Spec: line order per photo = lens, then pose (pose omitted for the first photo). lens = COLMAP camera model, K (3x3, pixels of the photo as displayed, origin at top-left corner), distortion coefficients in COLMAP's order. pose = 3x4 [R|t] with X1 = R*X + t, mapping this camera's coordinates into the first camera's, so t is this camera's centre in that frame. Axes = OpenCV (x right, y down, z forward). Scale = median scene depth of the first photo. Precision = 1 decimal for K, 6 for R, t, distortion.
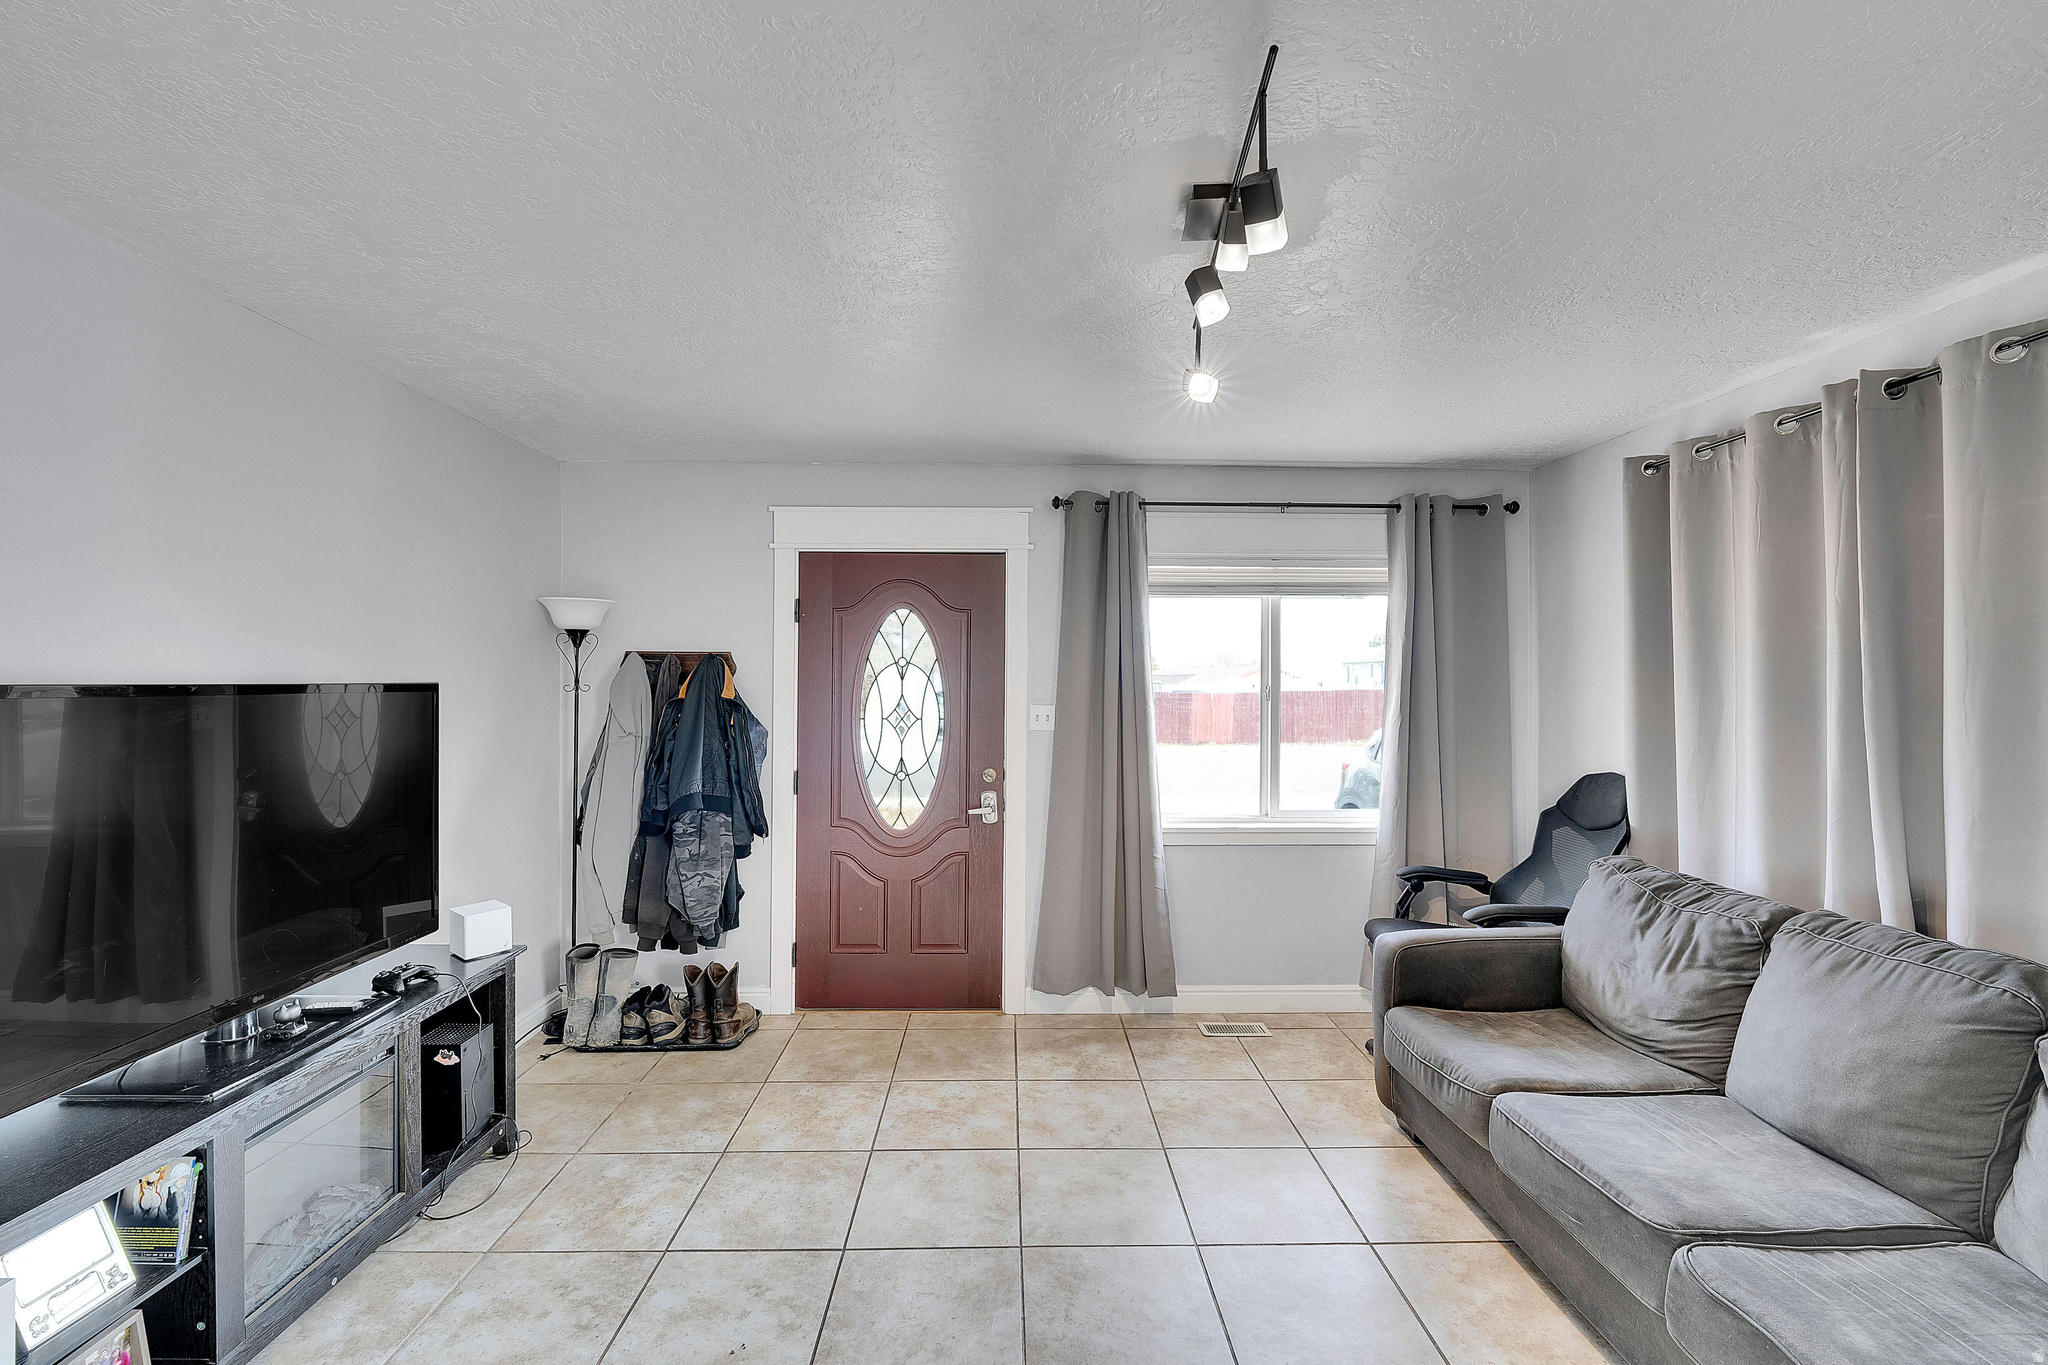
lens RADIAL K [[853.0, 0, 1016.4], [0, 853.0, 677.2], [0, 0, 1]] dist [-0.001948, -0.000568]
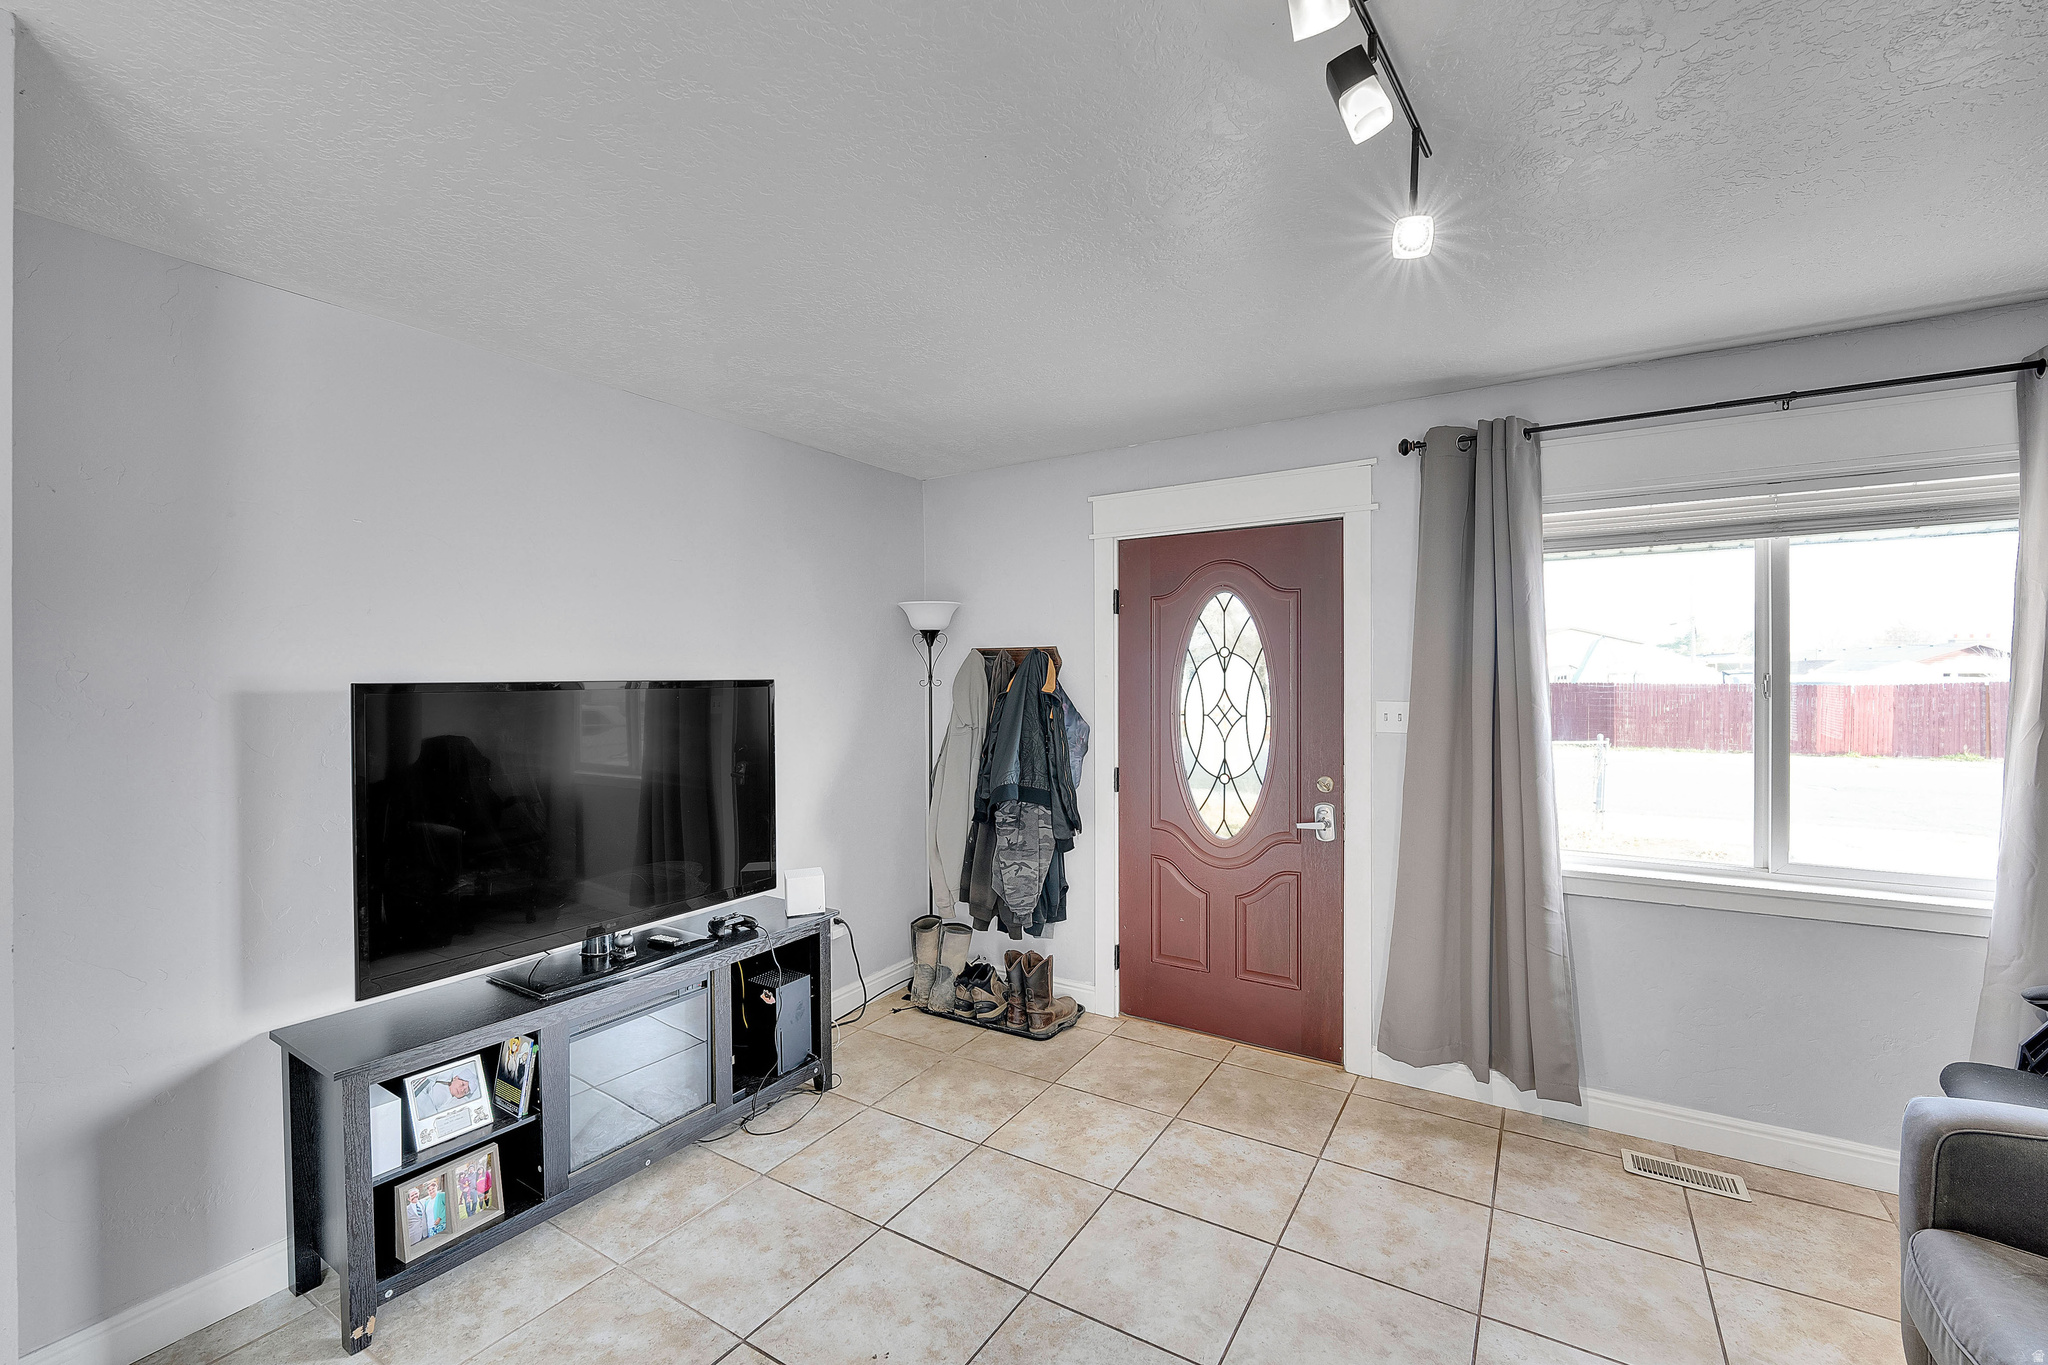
lens RADIAL K [[842.4, 0, 1024.4], [0, 842.4, 679.0], [0, 0, 1]] dist [0.002468, -0.005178]
pose [[0.840121, -0.007064, -0.542353, 0.186376], [0.012399, 0.999904, 0.006183, 0.002528], [0.542257, -0.011919, 0.840128, 0.153496]]
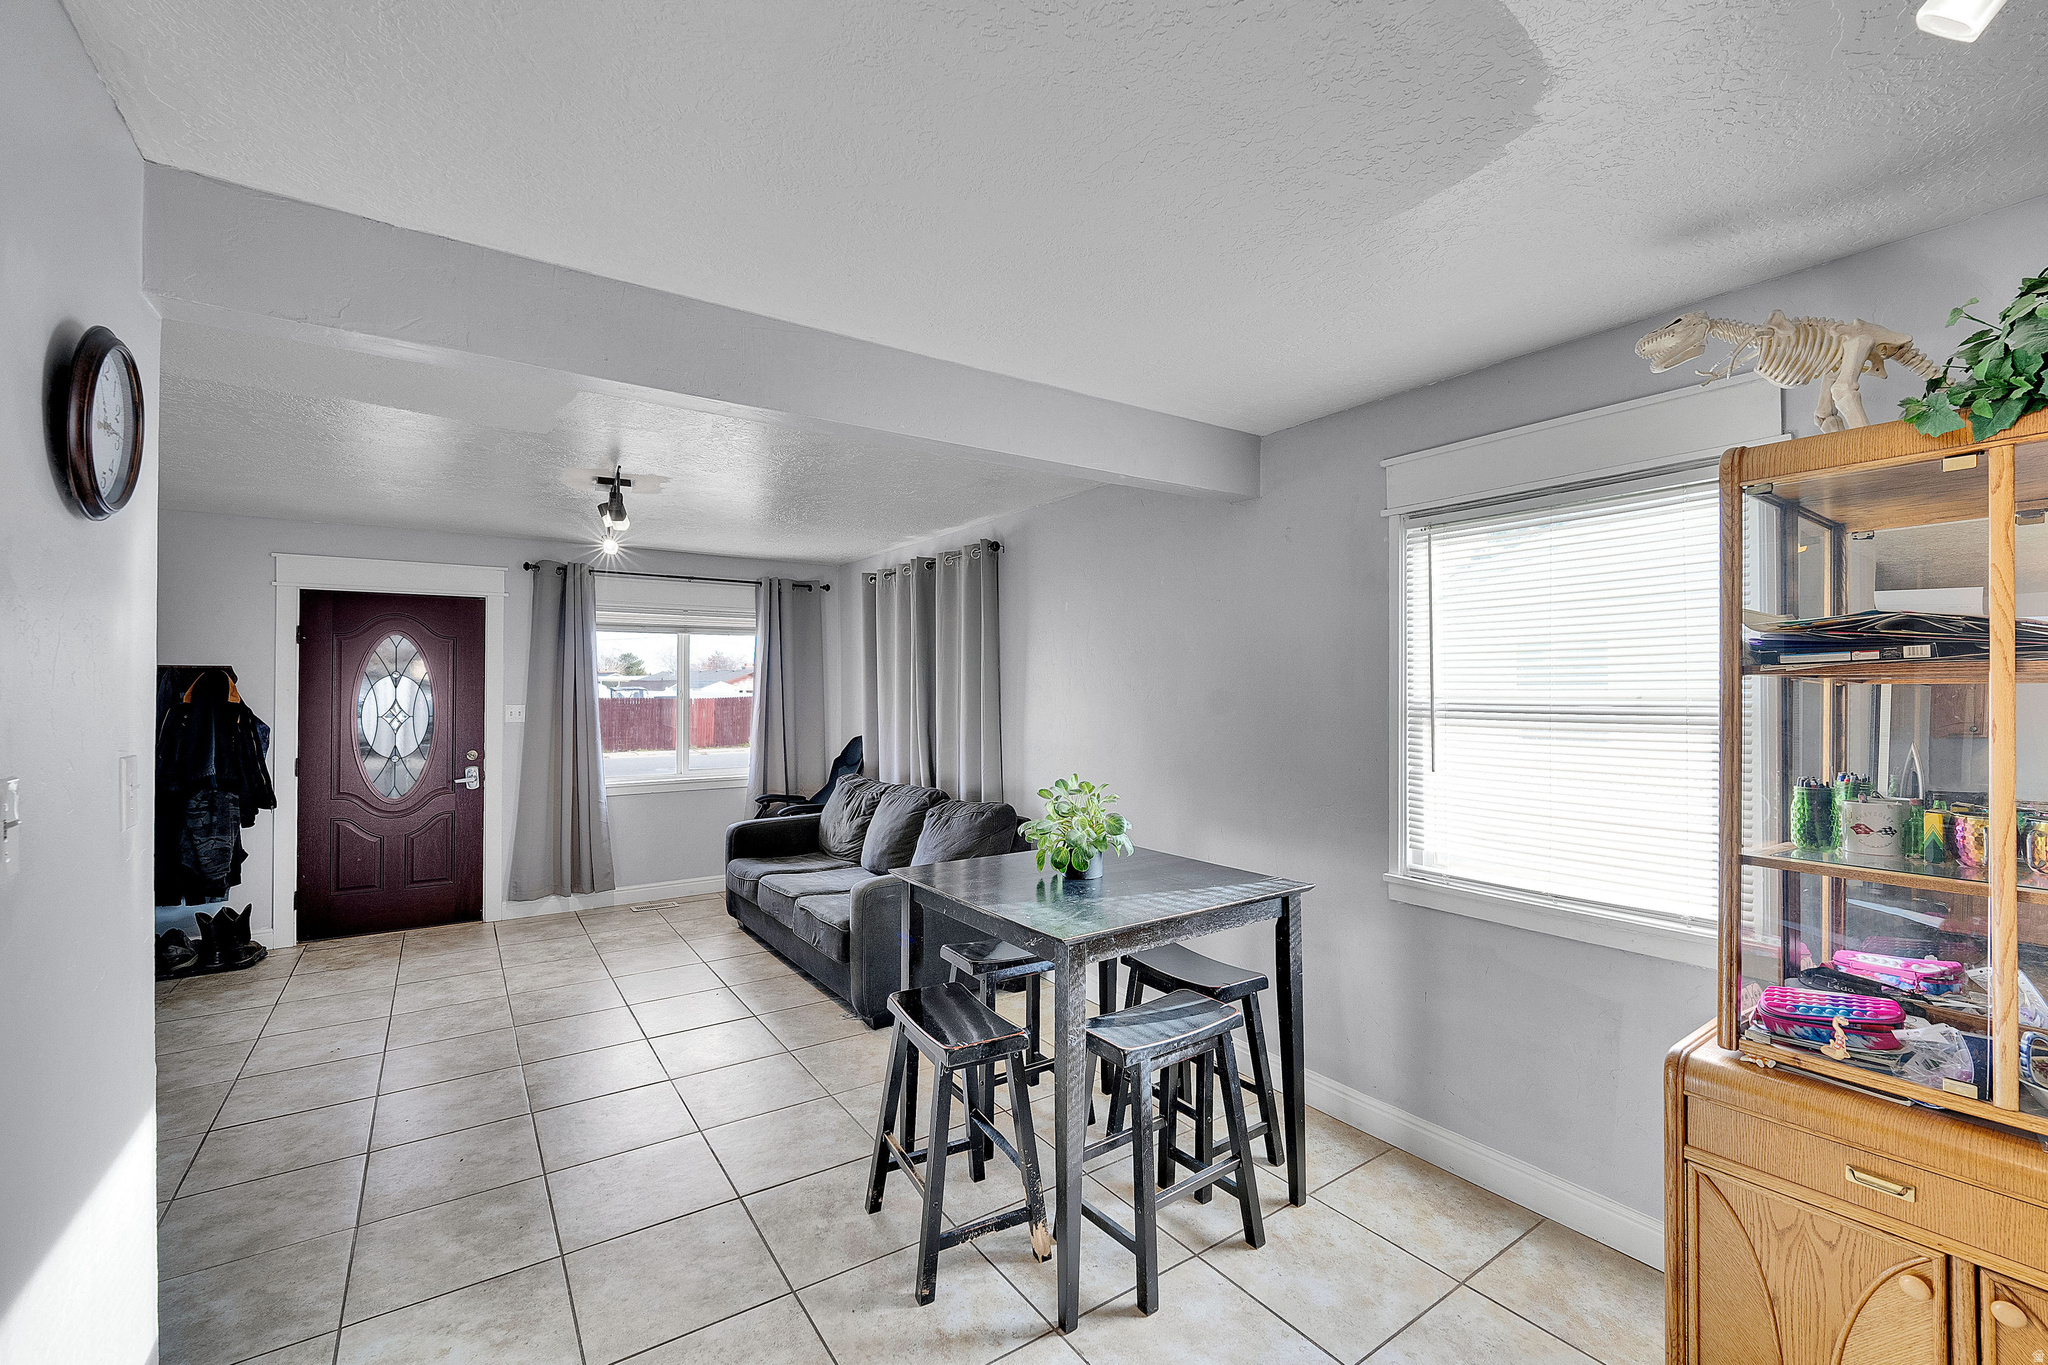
lens RADIAL K [[857.9, 0, 1022.5], [0, 857.9, 678.7], [0, 0, 1]] dist [-0.001773, -0.008607]
pose [[0.836741, 0.000639, 0.547599, -0.049077], [0.001369, 0.999994, -0.003258, -0.006447], [-0.547598, 0.003476, 0.836735, -0.747464]]
